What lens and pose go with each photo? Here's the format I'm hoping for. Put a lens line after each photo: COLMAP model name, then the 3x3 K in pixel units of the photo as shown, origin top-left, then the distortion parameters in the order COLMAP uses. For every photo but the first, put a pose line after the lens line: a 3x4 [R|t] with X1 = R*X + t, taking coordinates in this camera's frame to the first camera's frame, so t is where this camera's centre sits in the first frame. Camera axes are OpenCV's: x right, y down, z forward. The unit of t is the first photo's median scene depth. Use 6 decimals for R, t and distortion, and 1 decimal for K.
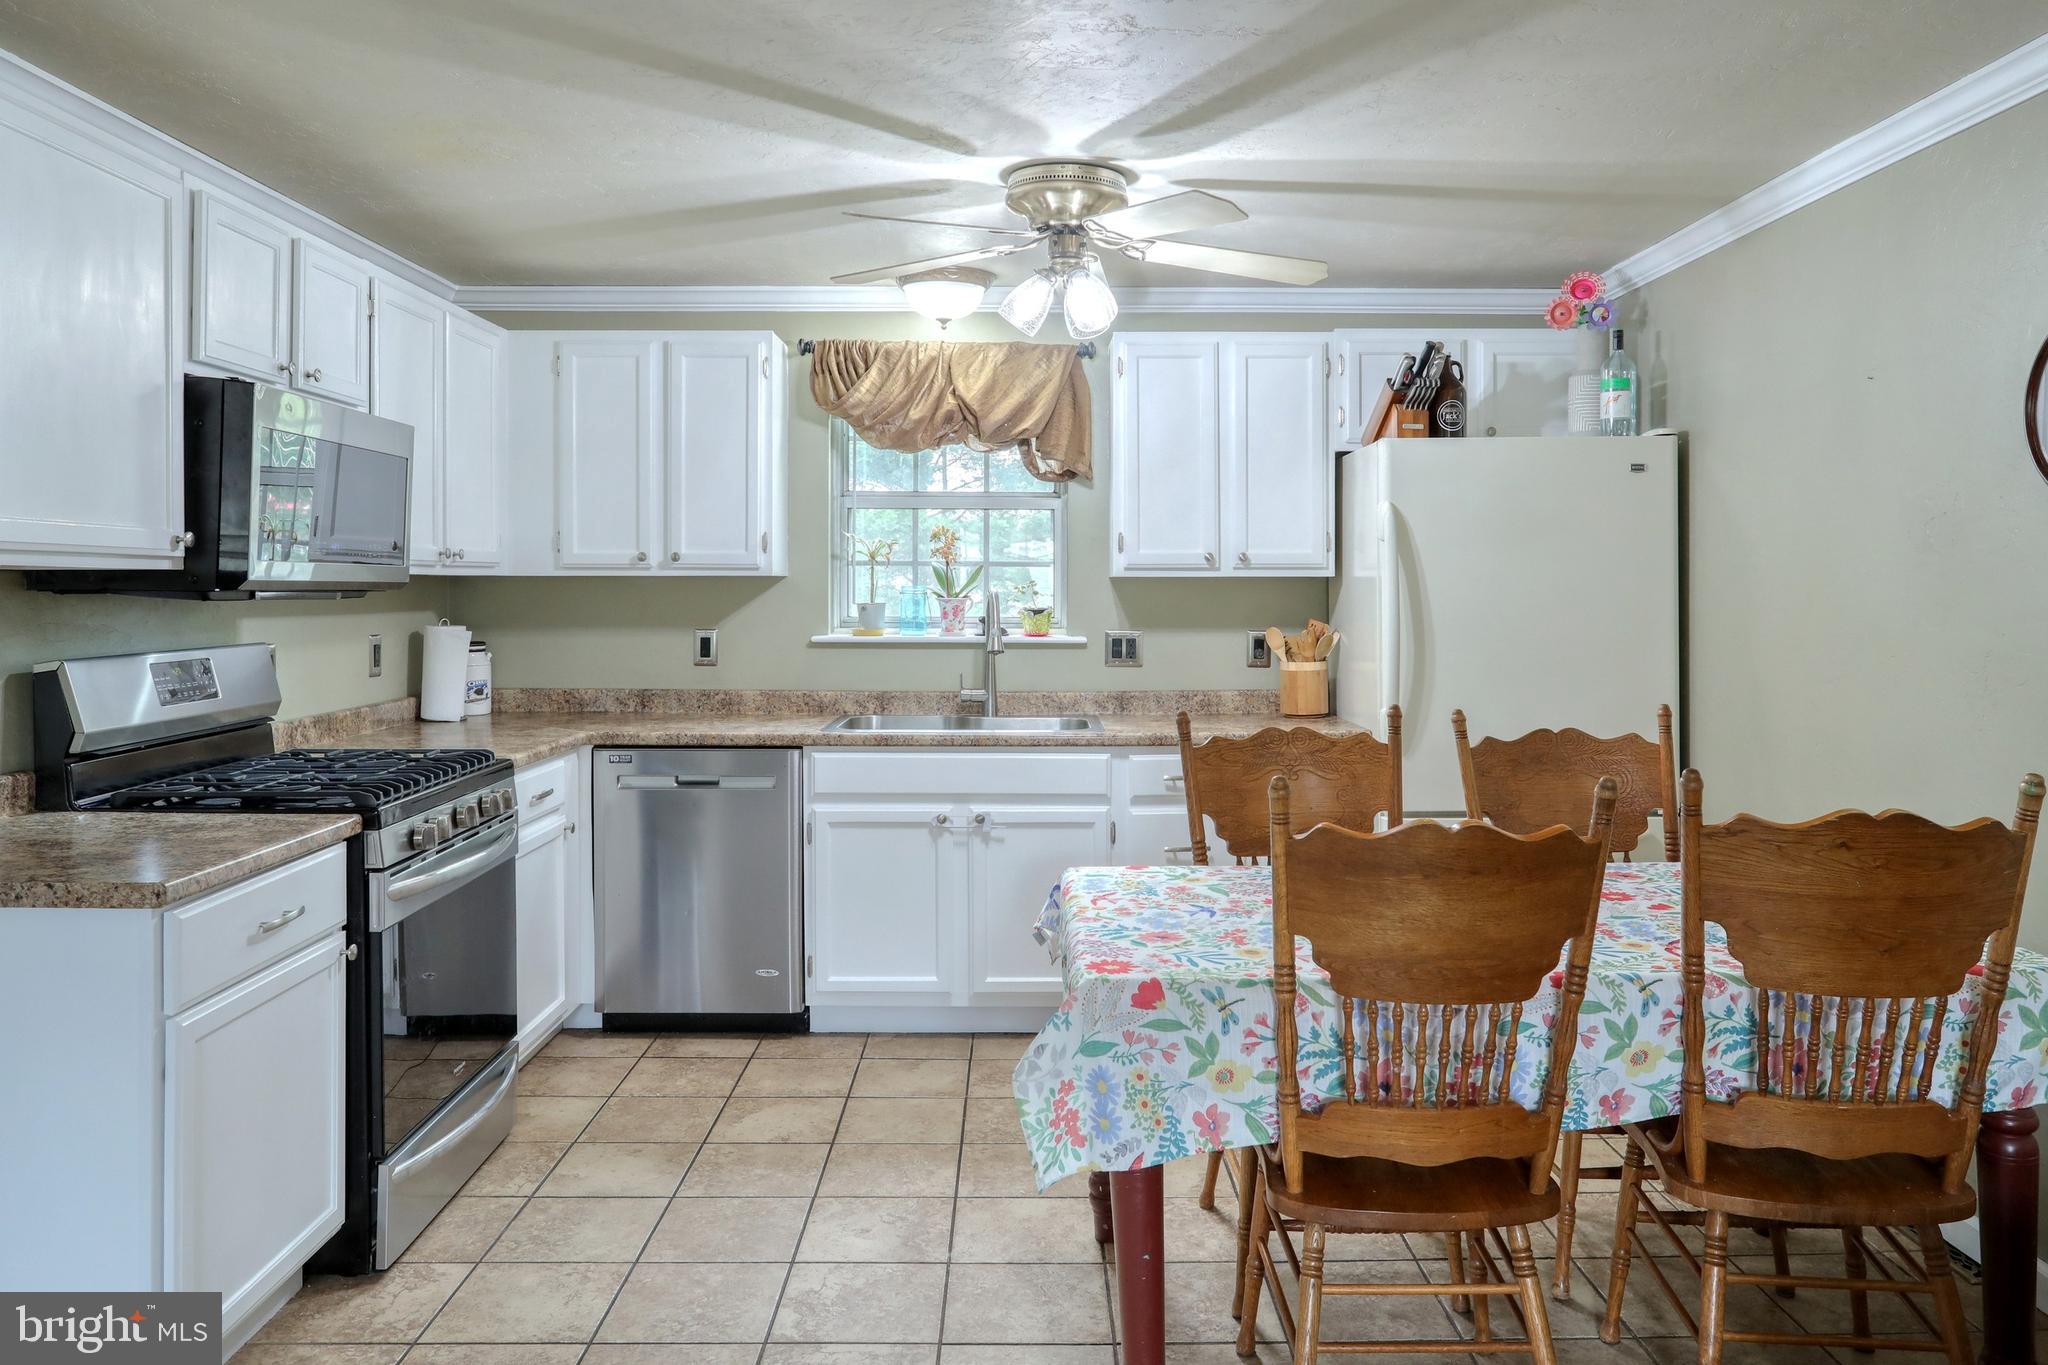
lens RADIAL K [[1452.3, 0, 1115.1], [0, 1452.3, 606.0], [0, 0, 1]] dist [0.002397, 0.002290]
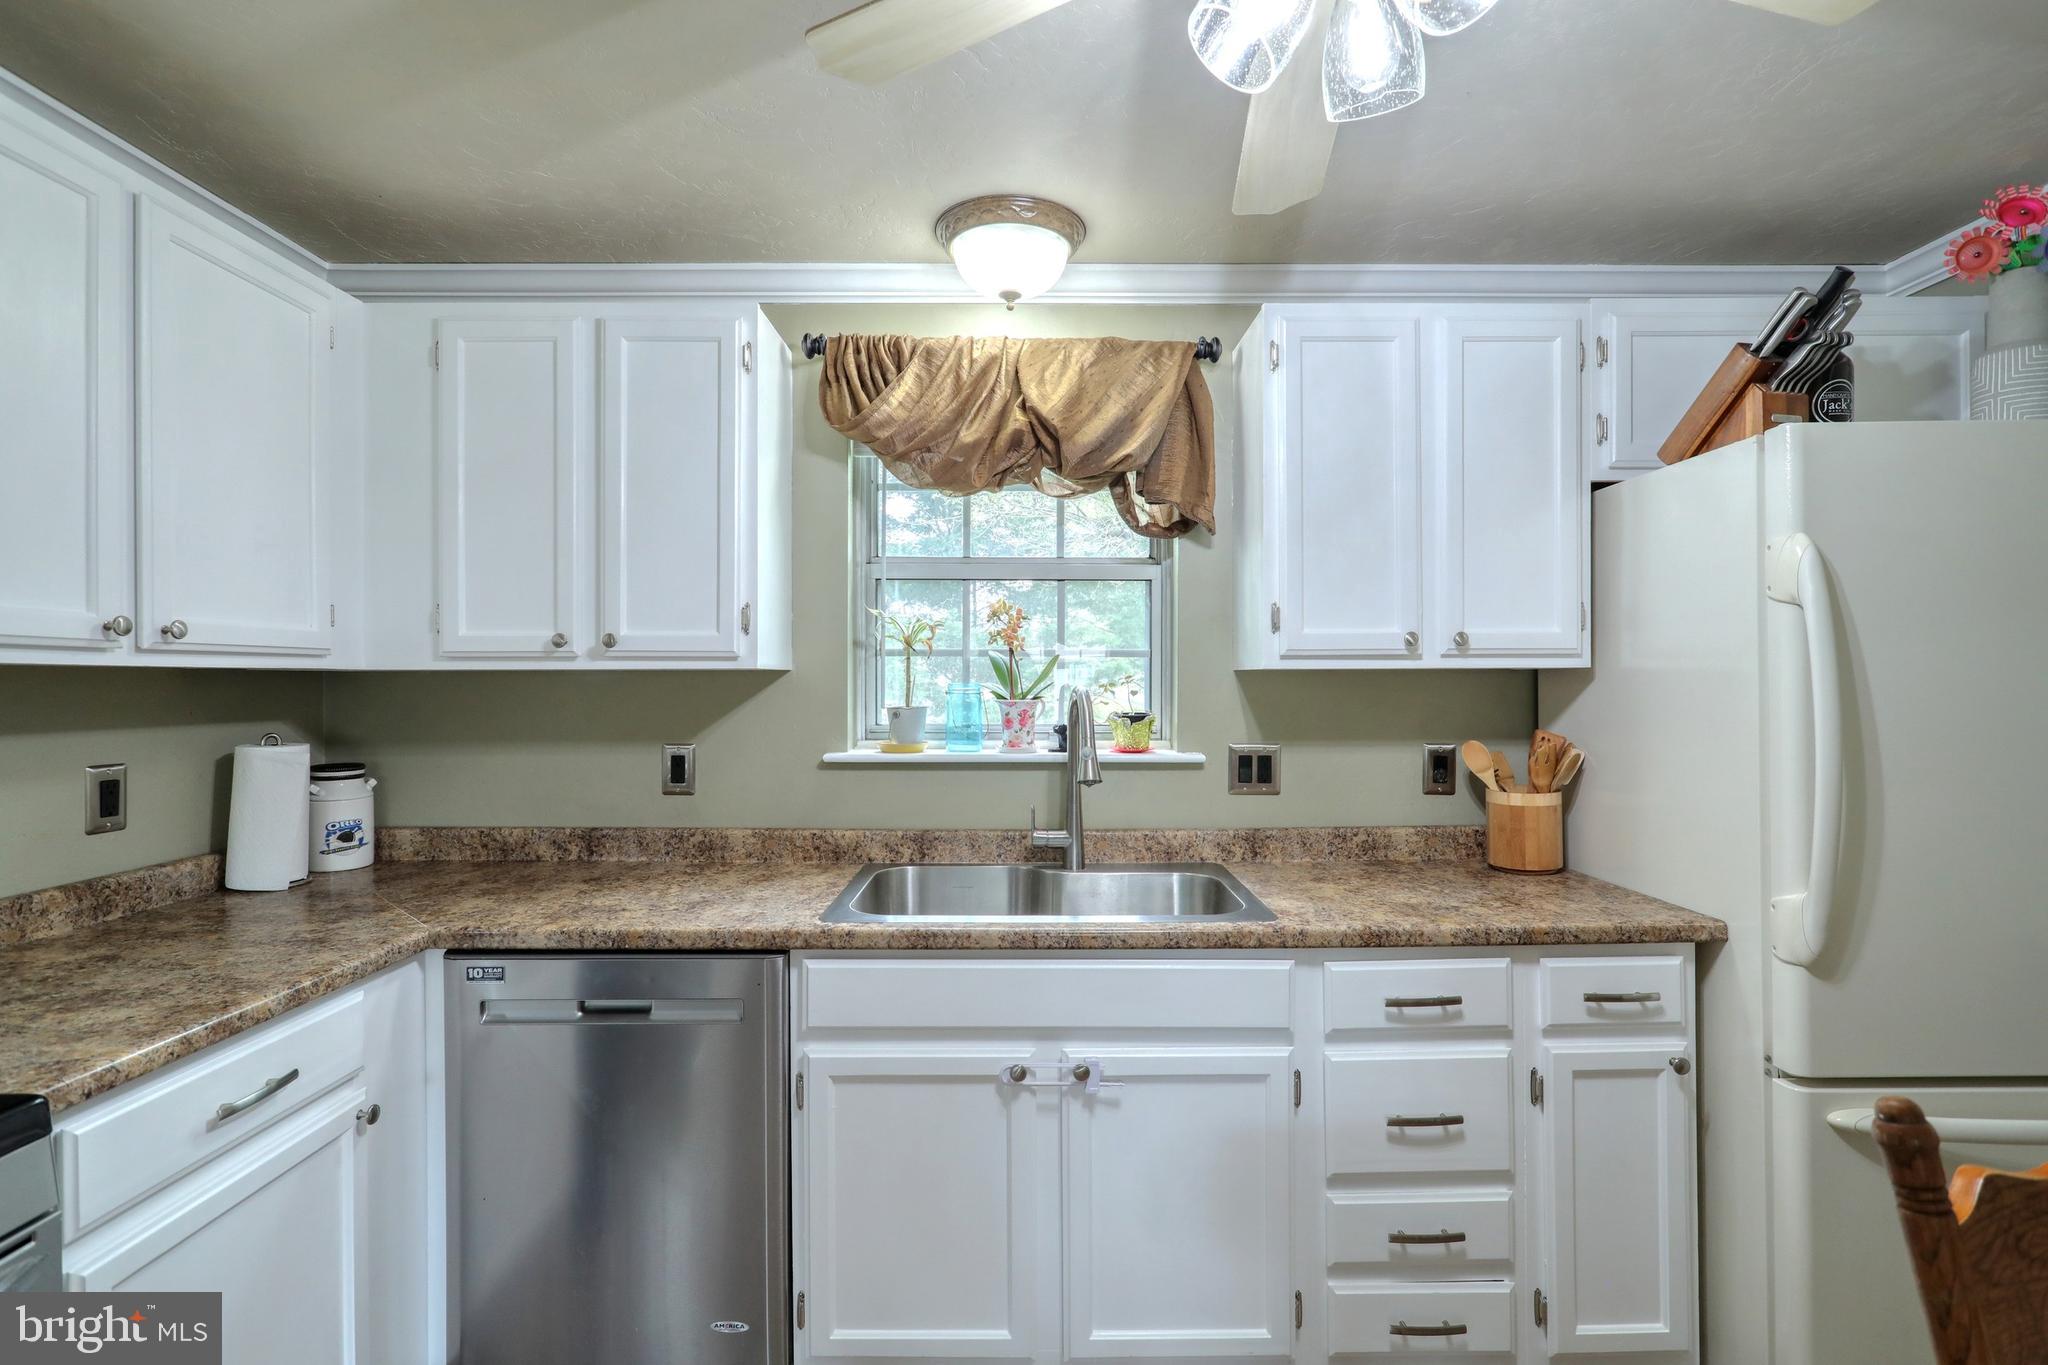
lens RADIAL K [[943.0, 0, 1043.8], [0, 943.0, 683.8], [0, 0, 1]] dist [-0.001849, 0.002168]
pose [[0.999275, -0.002747, -0.037984, -0.085972], [0.002265, 0.999916, -0.012723, -0.007881], [0.038016, 0.012628, 0.999197, 0.560552]]
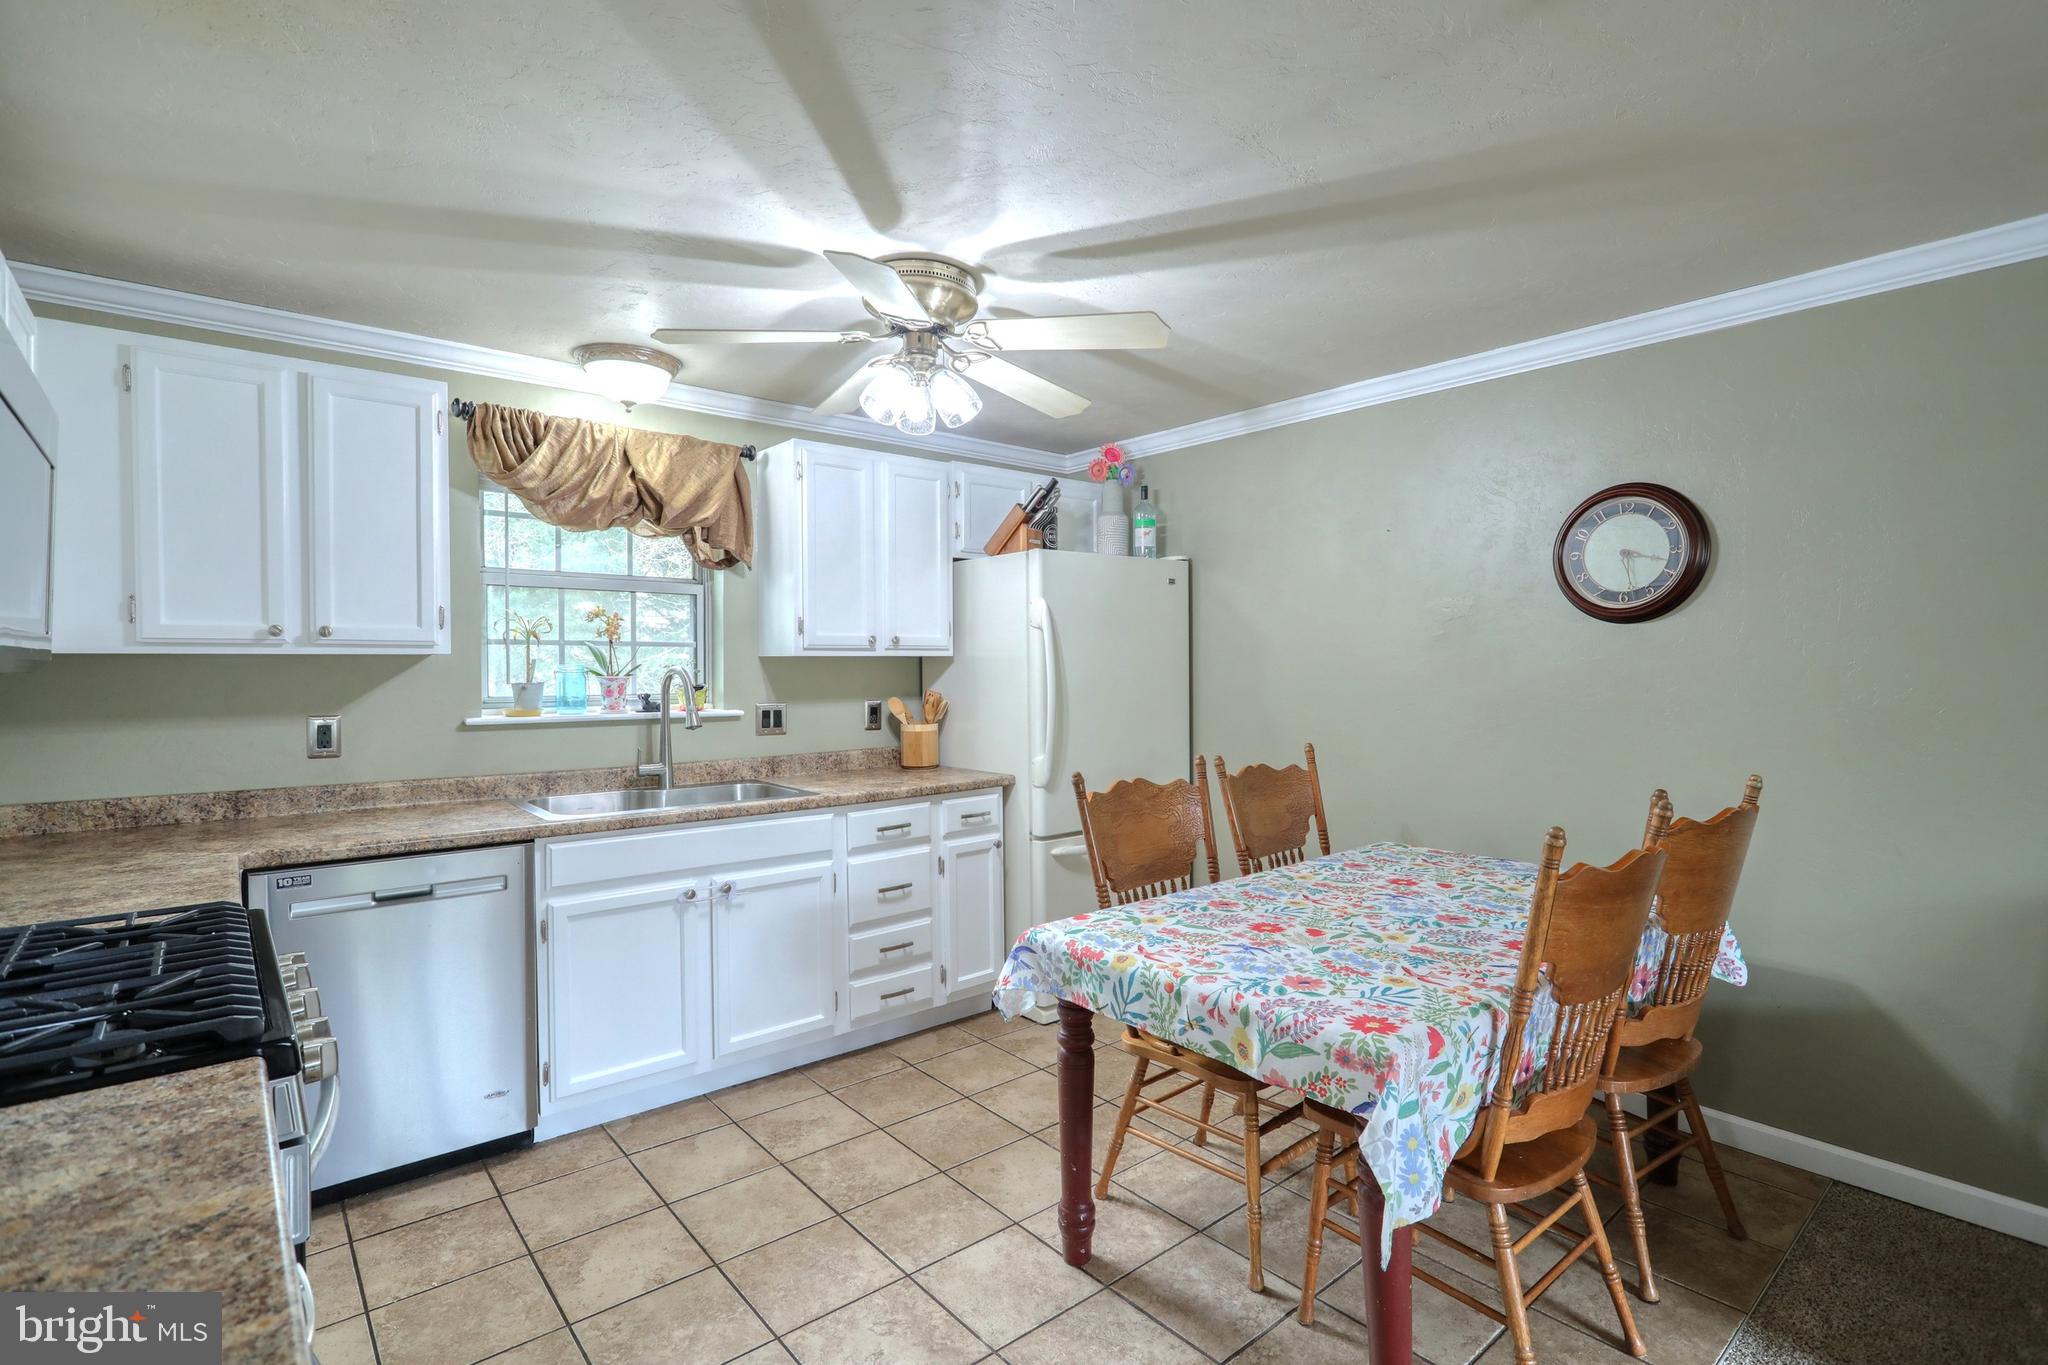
lens RADIAL K [[943.0, 0, 1031.8], [0, 943.0, 685.0], [0, 0, 1]] dist [-0.001849, 0.002168]
pose [[0.790494, -0.017345, 0.612224, -0.303995], [0.013249, 0.999849, 0.011220, -0.003233], [-0.612326, -0.000758, 0.790605, 0.307107]]
